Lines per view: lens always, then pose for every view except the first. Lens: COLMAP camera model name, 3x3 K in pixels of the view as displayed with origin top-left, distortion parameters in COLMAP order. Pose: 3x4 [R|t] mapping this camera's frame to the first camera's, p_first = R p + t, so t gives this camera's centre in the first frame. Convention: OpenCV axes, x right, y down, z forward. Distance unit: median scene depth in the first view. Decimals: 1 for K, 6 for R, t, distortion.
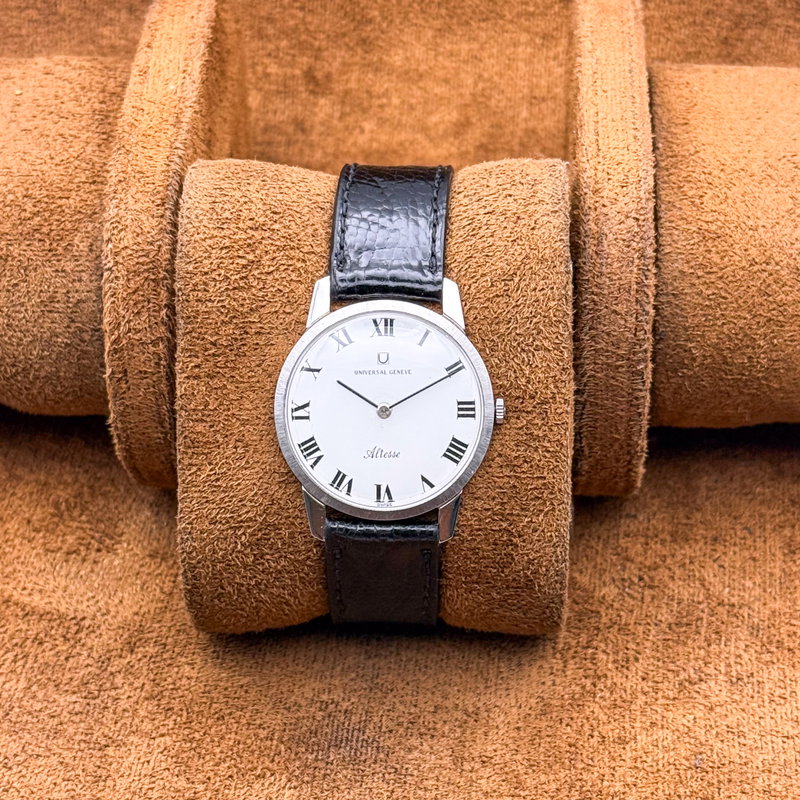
lens RADIAL K [[2090.2, 0, 400.0], [0, 2090.2, 400.0], [0, 0, 1]] dist [0.086128, 0.071987]
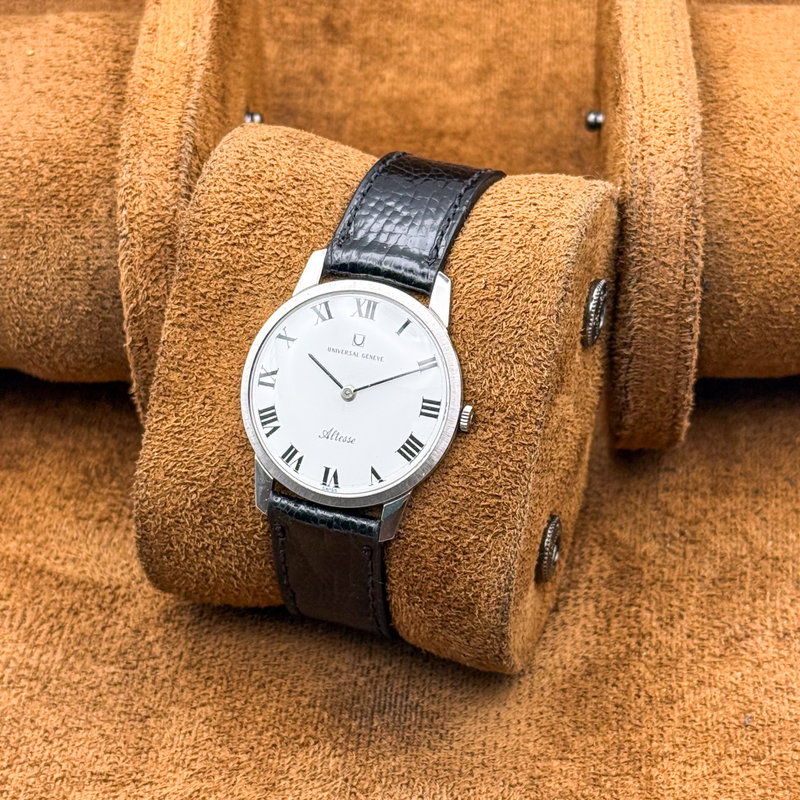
lens RADIAL K [[2090.2, 0, 400.0], [0, 2090.2, 400.0], [0, 0, 1]] dist [0.086128, 0.071987]
pose [[0.953943, 0.192465, -0.230107, 0.235184], [-0.206621, 0.977649, -0.038860, 0.040252], [0.217485, 0.084615, 0.972389, 0.065366]]
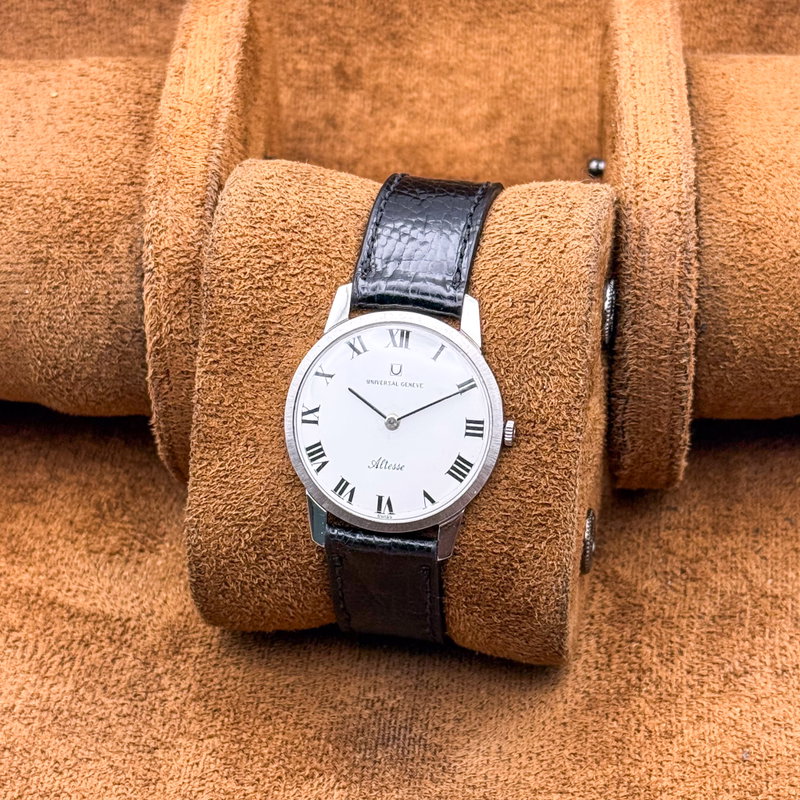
lens RADIAL K [[2090.2, 0, 400.0], [0, 2090.2, 400.0], [0, 0, 1]] dist [0.086128, 0.071987]
pose [[0.987403, 0.088337, -0.131269, 0.124167], [-0.089622, 0.995968, -0.003905, -0.001822], [0.130395, 0.015620, 0.991339, 0.014058]]
